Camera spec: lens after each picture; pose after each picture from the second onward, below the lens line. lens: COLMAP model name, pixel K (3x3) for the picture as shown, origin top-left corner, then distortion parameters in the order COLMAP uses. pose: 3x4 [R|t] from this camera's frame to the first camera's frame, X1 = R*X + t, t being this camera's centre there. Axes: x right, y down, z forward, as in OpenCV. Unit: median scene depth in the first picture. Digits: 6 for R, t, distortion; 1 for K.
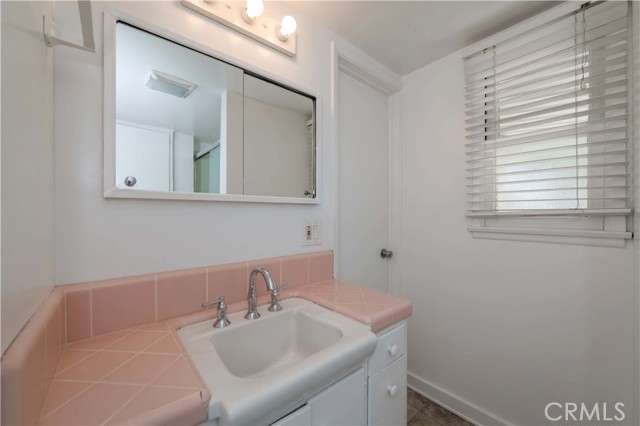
lens RADIAL K [[252.9, 0, 320.0], [0, 252.9, 213.0], [0, 0, 1]] dist [-0.000911, -0.000146]
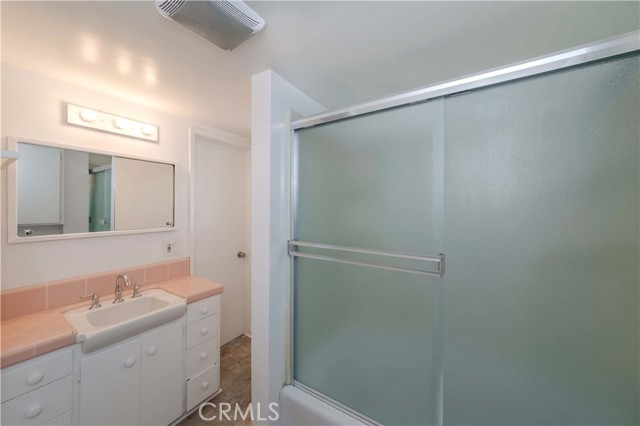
lens RADIAL K [[229.7, 0, 316.2], [0, 229.7, 210.0], [0, 0, 1]] dist [0.001193, 0.003341]
pose [[0.956780, 0.001605, 0.290810, 0.545538], [-0.003592, 0.999974, 0.006298, -0.229942], [-0.290792, -0.007071, 0.956760, -0.875441]]
